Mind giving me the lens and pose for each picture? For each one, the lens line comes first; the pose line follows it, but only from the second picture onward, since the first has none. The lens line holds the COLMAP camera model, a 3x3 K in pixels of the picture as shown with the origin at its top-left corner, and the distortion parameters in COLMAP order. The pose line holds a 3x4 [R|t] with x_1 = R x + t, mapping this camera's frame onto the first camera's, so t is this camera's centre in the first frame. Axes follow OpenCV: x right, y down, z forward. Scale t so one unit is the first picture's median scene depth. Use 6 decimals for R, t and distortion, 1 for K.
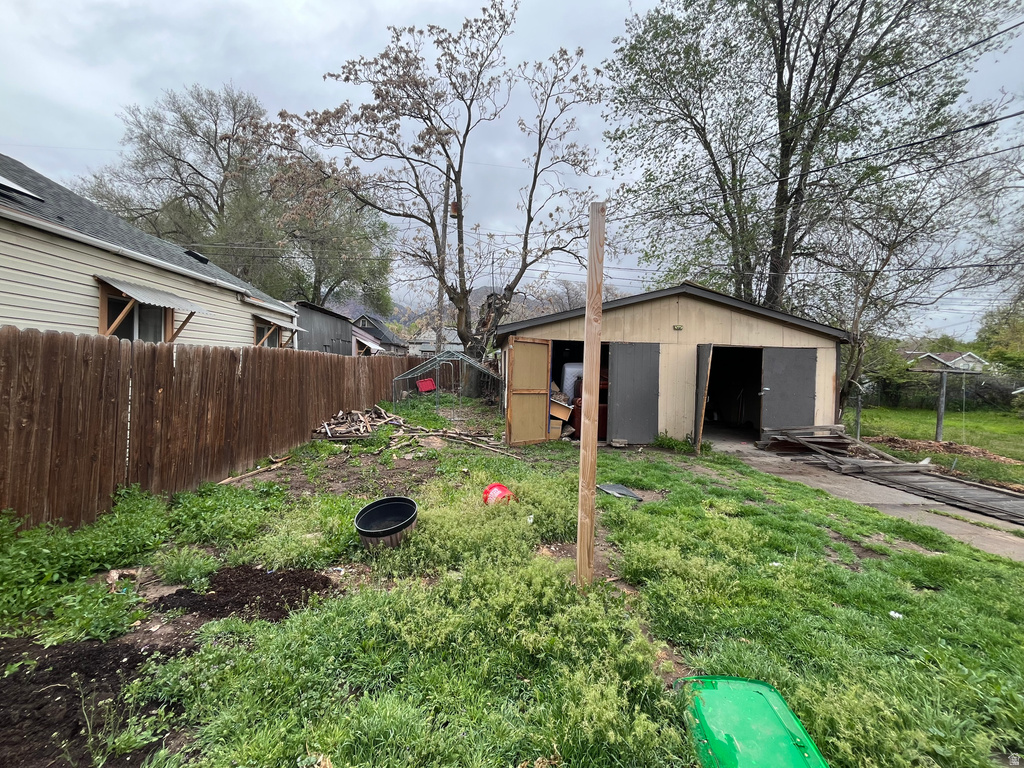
lens RADIAL K [[414.5, 0, 512.3], [0, 414.5, 382.9], [0, 0, 1]] dist [0.004842, -0.002118]
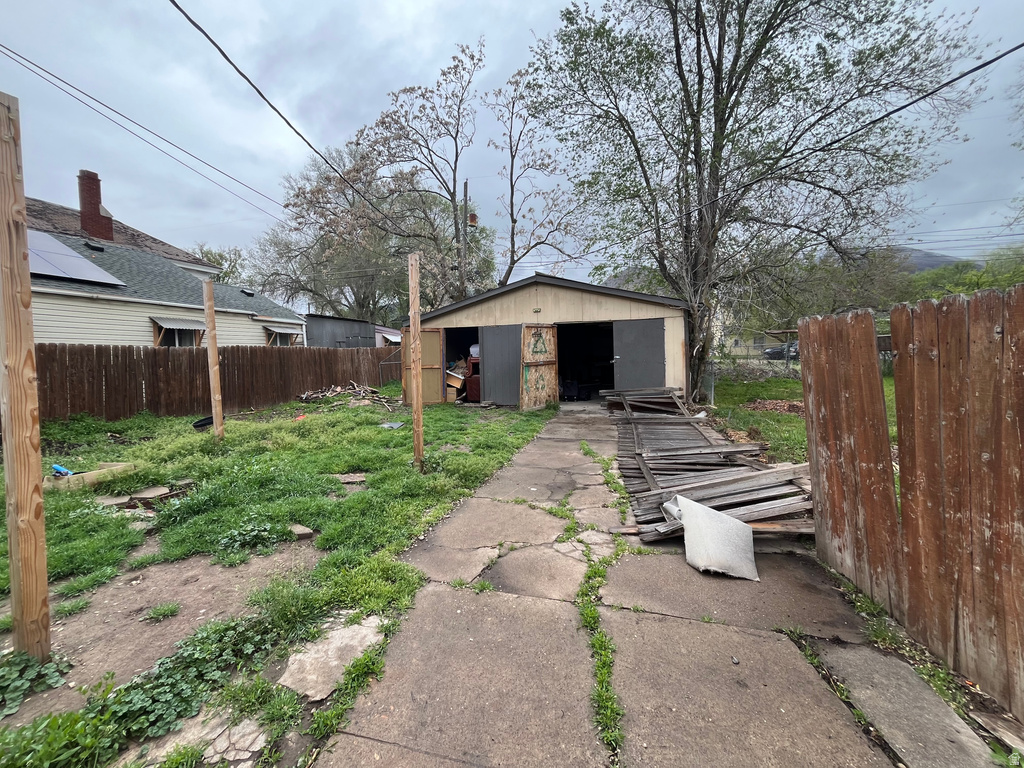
lens RADIAL K [[414.5, 0, 510.7], [0, 414.5, 385.5], [0, 0, 1]] dist [0.004842, -0.002118]
pose [[0.938095, -0.024131, -0.345537, 0.742248], [0.036164, 0.998942, 0.028419, 0.050746], [0.344485, -0.039156, 0.937975, -0.188214]]
